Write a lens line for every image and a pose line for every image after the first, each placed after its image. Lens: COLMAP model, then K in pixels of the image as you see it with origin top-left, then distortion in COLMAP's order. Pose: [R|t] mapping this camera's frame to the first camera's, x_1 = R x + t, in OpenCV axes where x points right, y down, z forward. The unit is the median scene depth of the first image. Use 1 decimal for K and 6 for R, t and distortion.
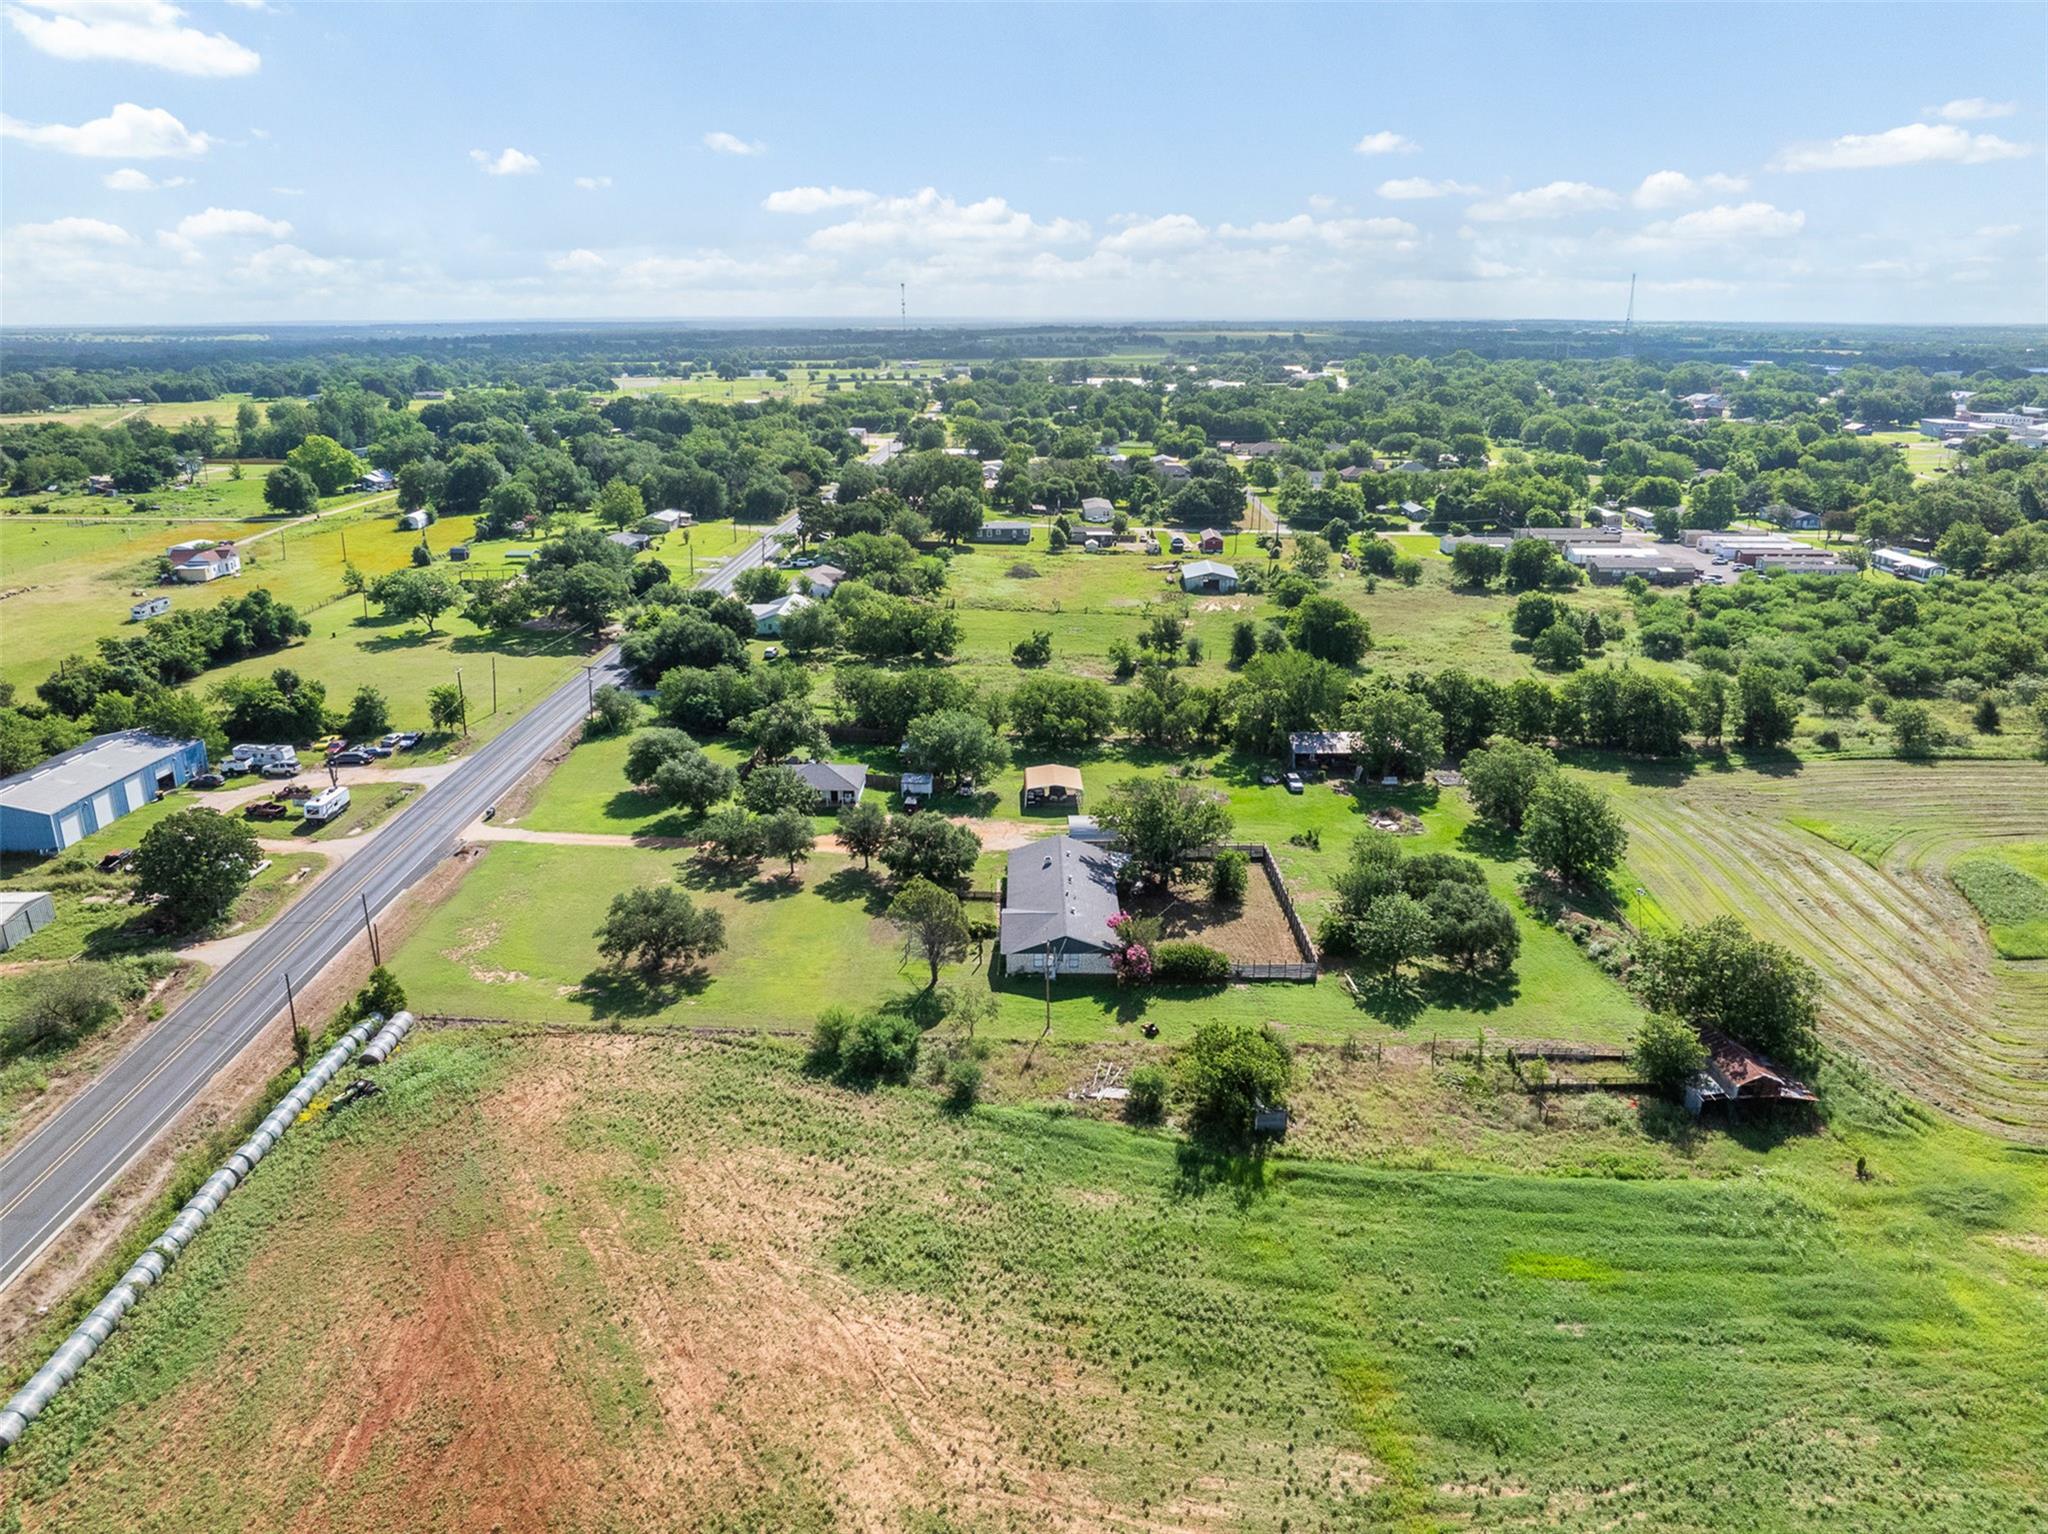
lens RADIAL K [[1446.1, 0, 1027.7], [0, 1446.1, 755.5], [0, 0, 1]] dist [-0.035442, -0.006709]
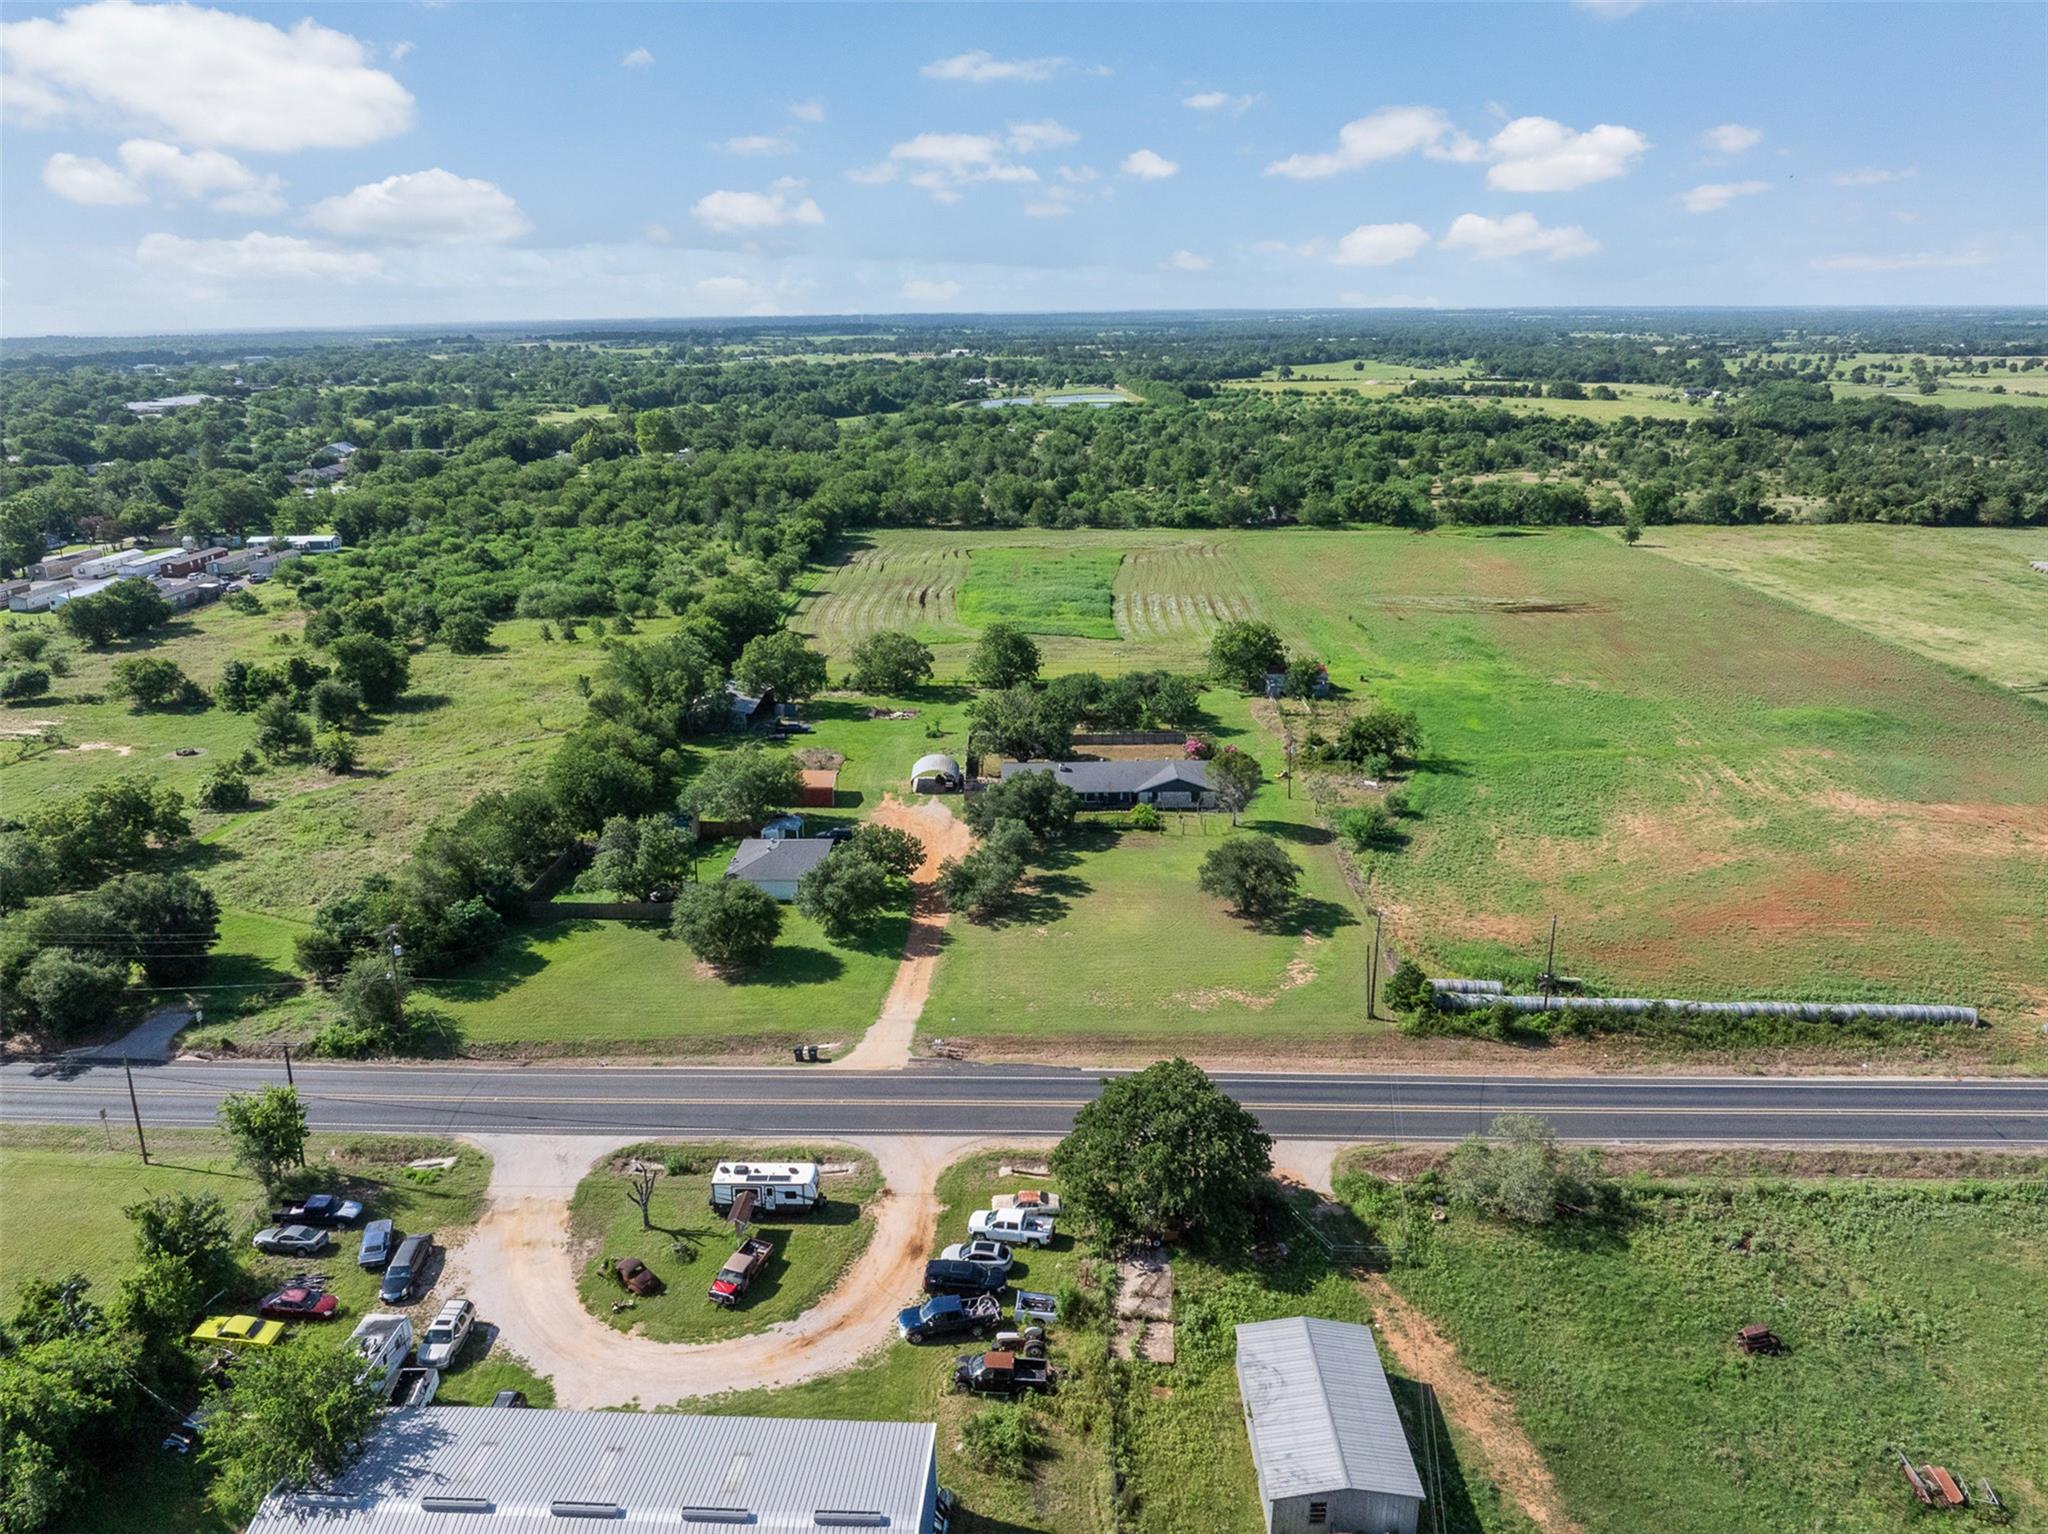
lens RADIAL K [[1446.1, 0, 1031.2], [0, 1446.1, 766.5], [0, 0, 1]] dist [-0.035442, -0.006709]
pose [[-0.008676, -0.301663, 0.953375, -1.205143], [0.306078, 0.906849, 0.289727, -0.300494], [-0.951967, 0.294321, 0.084465, 1.003535]]
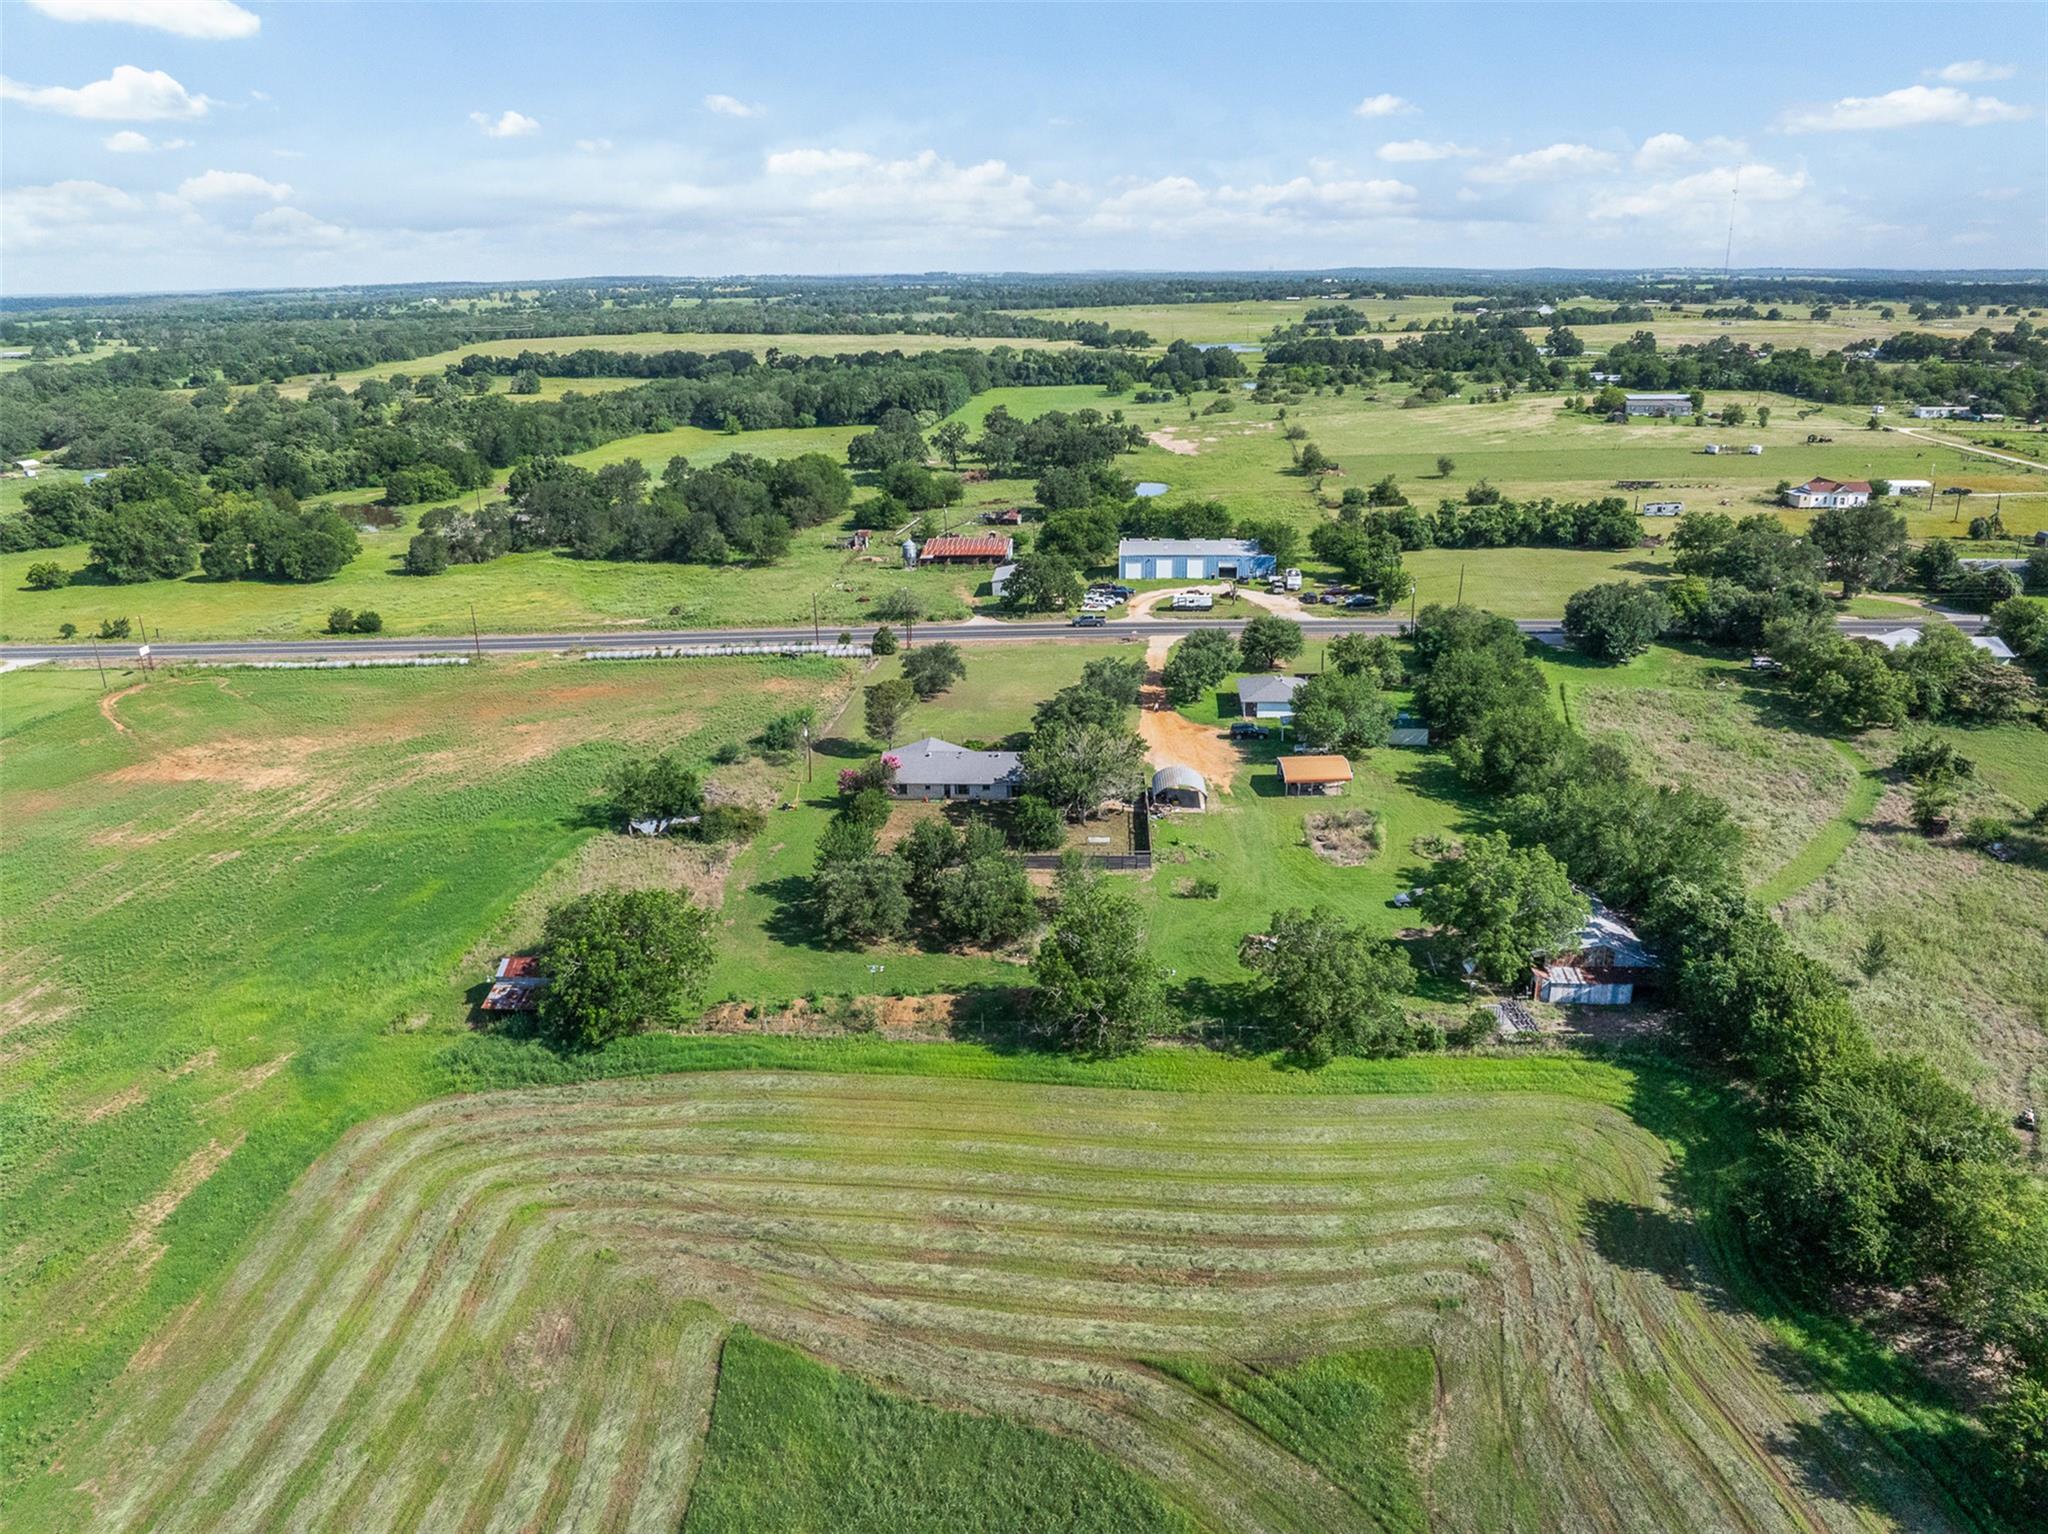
lens RADIAL K [[1446.1, 0, 1022.7], [0, 1446.1, 758.7], [0, 0, 1]] dist [-0.035442, -0.006709]
pose [[-0.063666, 0.323749, -0.943998, 1.183161], [-0.282928, 0.901252, 0.328171, -0.315053], [0.957026, 0.287977, 0.034219, 1.030145]]
